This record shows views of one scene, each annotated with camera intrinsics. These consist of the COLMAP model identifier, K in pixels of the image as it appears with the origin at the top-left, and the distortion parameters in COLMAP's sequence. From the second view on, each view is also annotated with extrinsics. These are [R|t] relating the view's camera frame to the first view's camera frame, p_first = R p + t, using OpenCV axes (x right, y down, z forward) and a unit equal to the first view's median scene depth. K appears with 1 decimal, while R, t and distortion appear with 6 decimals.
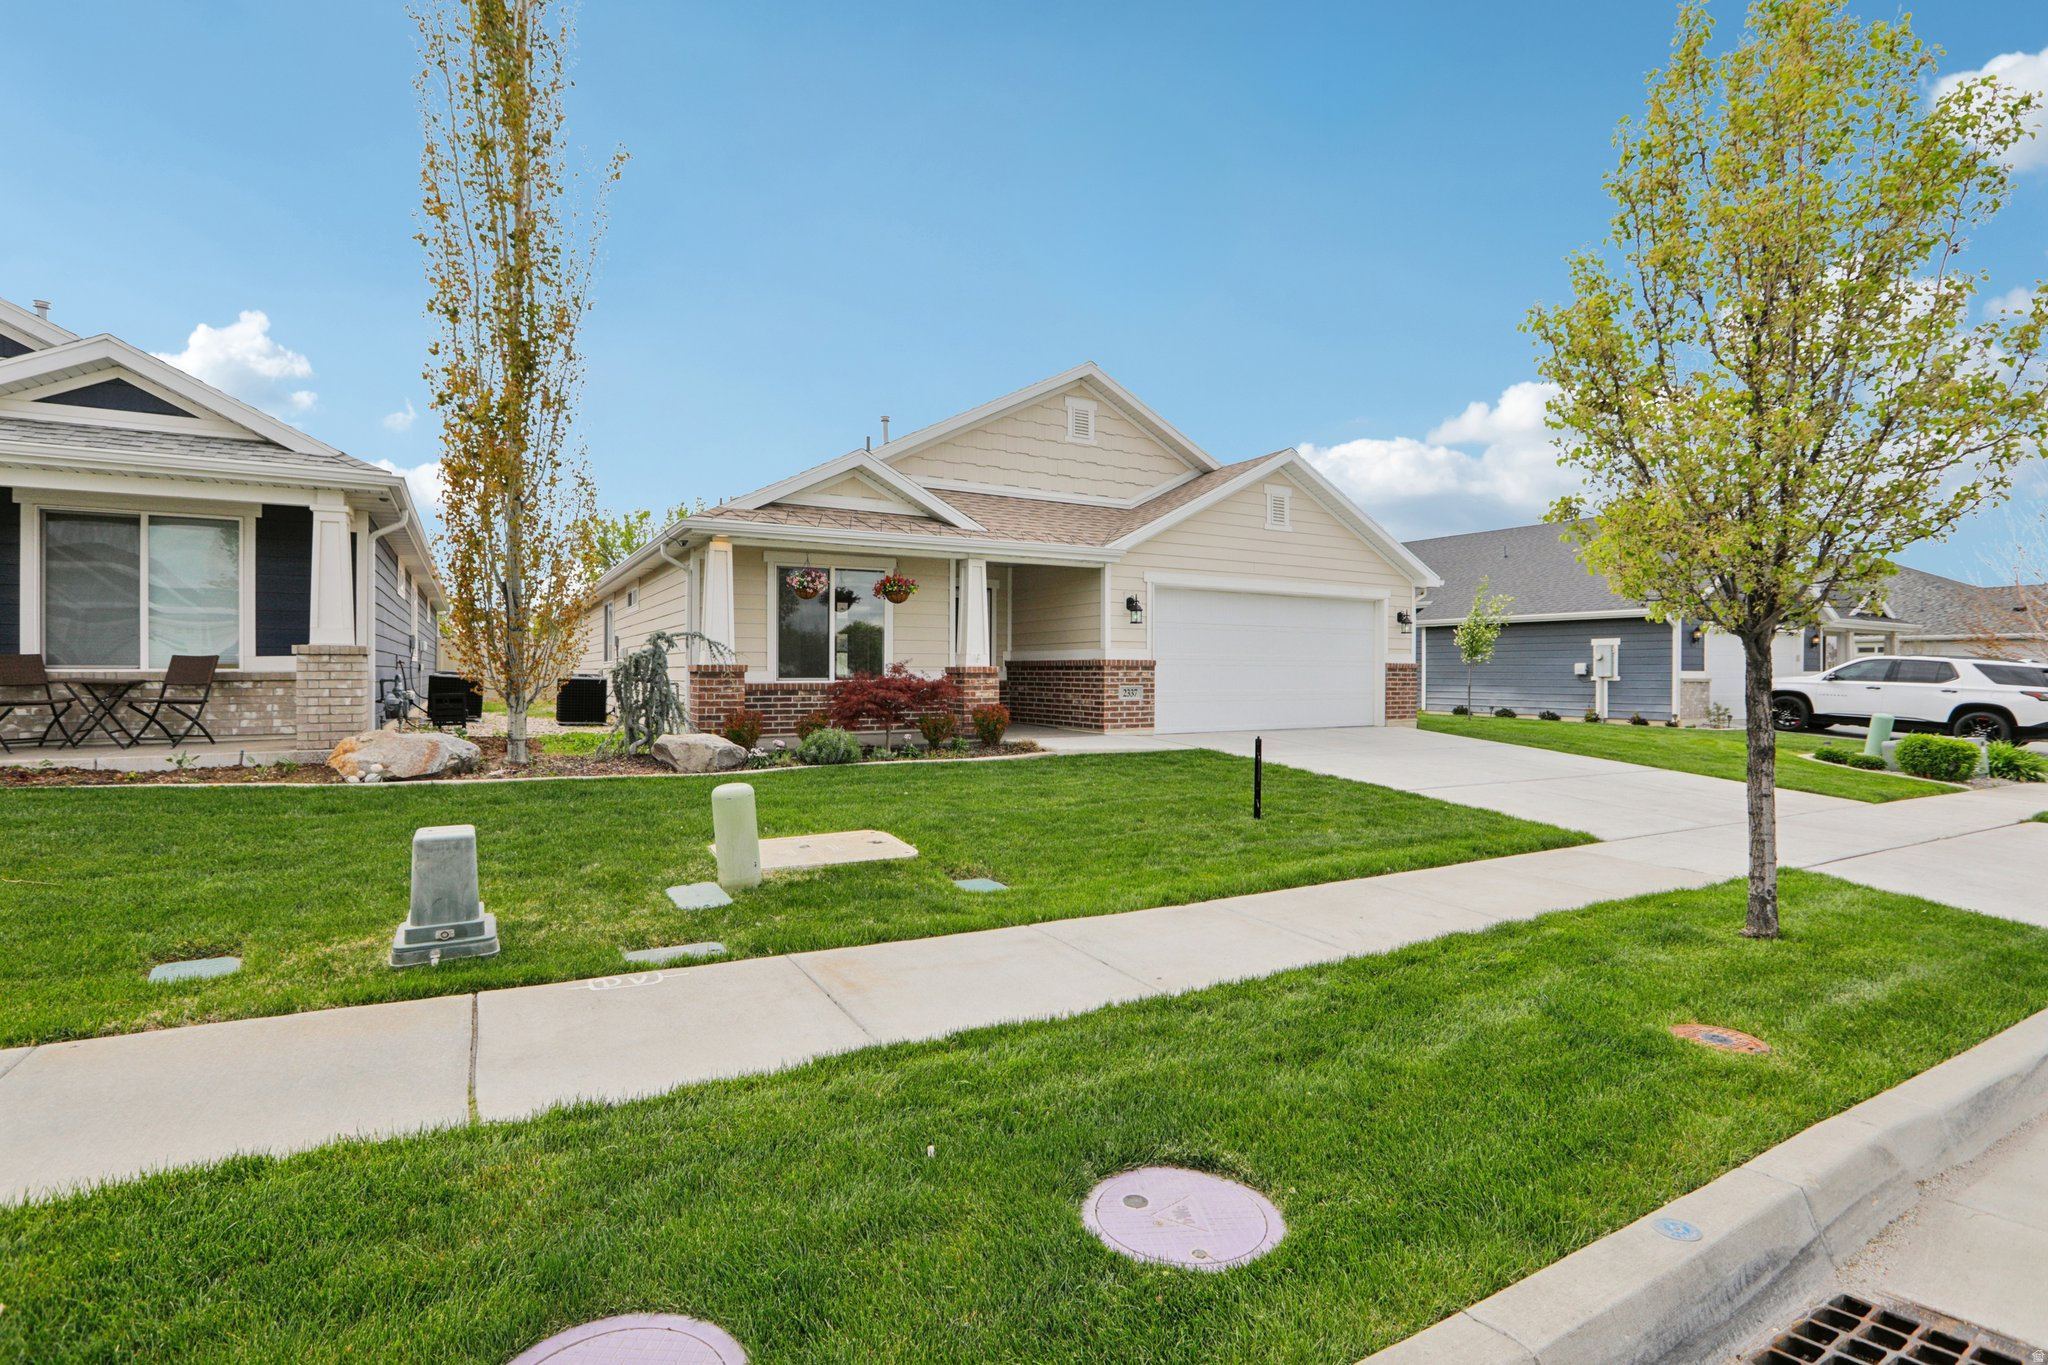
lens RADIAL K [[958.2, 0, 1024.0], [0, 958.2, 682.5], [0, 0, 1]] dist [-0.013263, -0.000087]
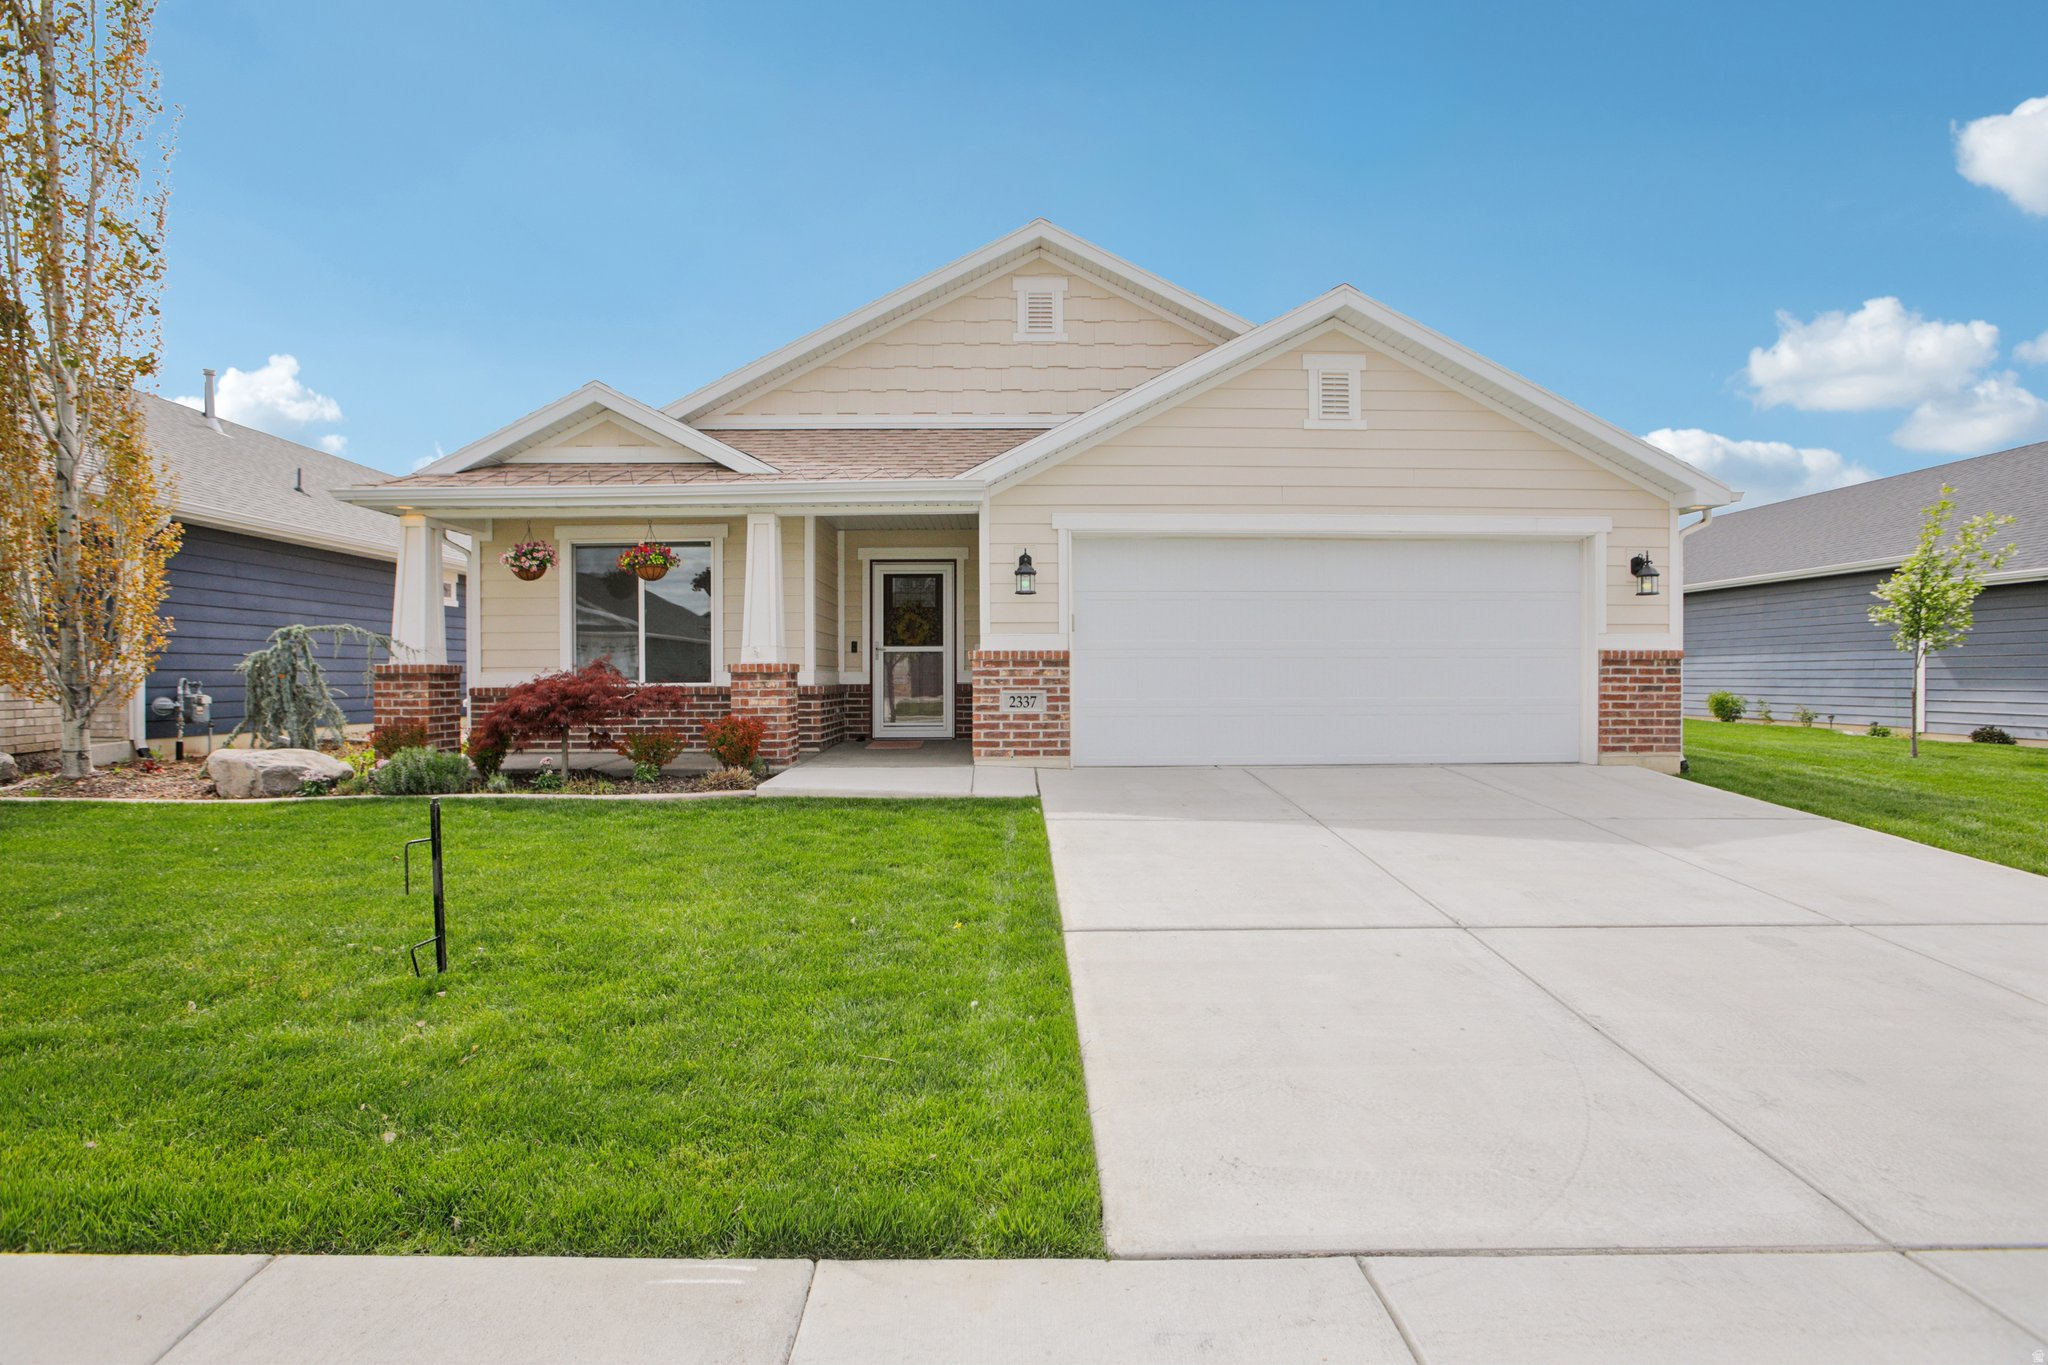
lens RADIAL K [[955.8, 0, 1027.6], [0, 955.8, 693.3], [0, 0, 1]] dist [-0.032634, 0.013215]
pose [[0.871910, 0.001741, -0.489663, 0.429764], [0.000606, 0.999989, 0.004634, 0.002078], [0.489666, -0.004337, 0.871899, 0.435118]]
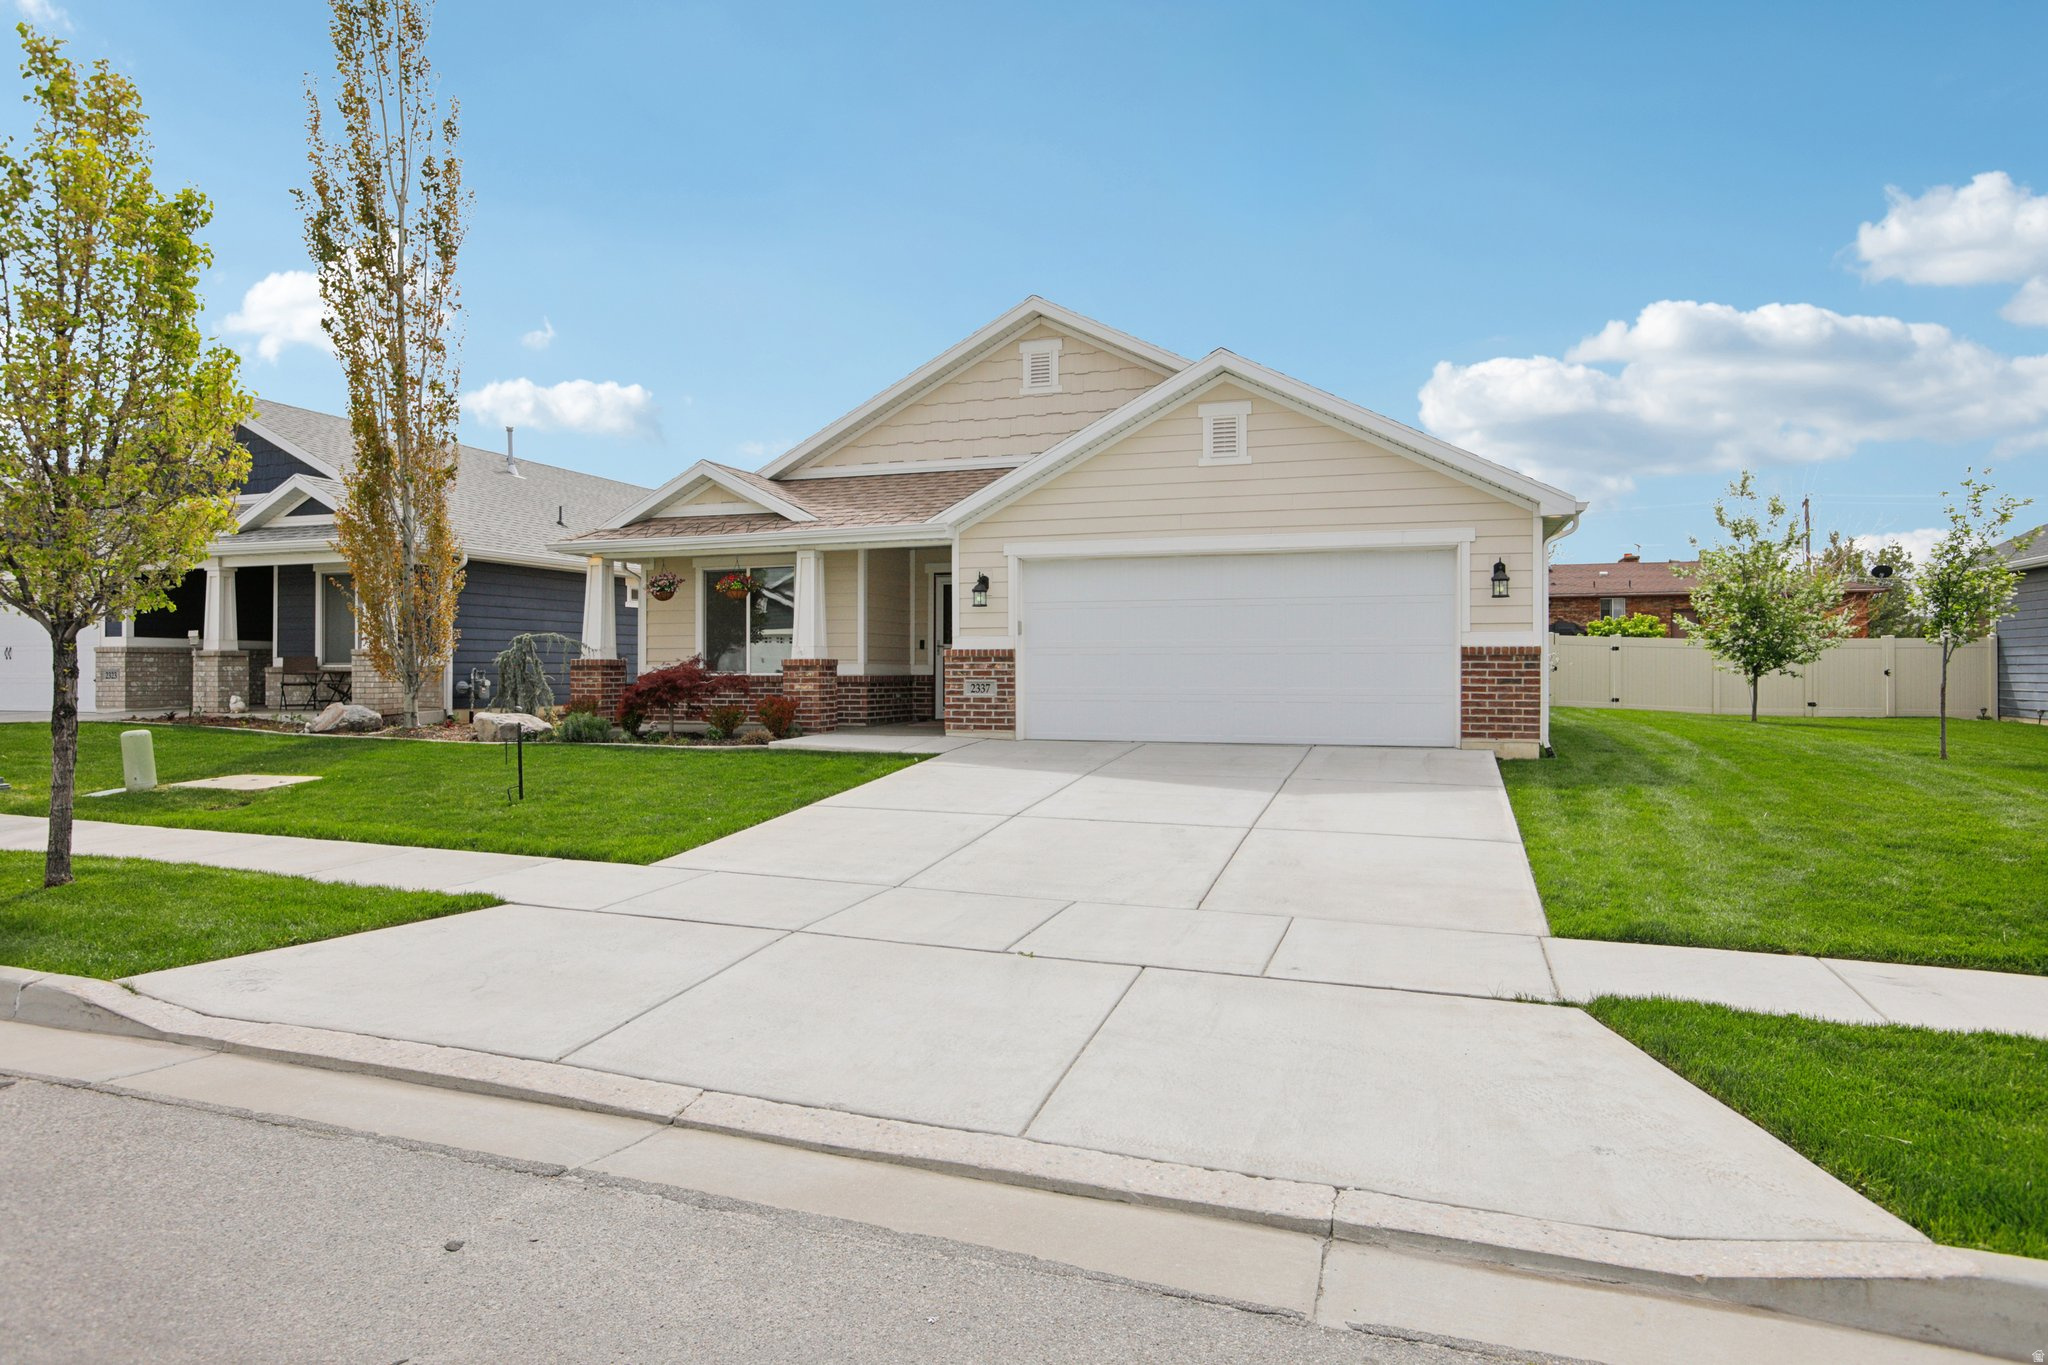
lens RADIAL K [[1205.4, 0, 1024.0], [0, 1205.4, 682.5], [0, 0, 1]] dist [-0.000676, -0.000136]
pose [[0.651440, 0.003374, -0.758693, 0.944255], [-0.007281, 0.999972, -0.001805, 0.007381], [0.758665, 0.006700, 0.651446, 0.331846]]
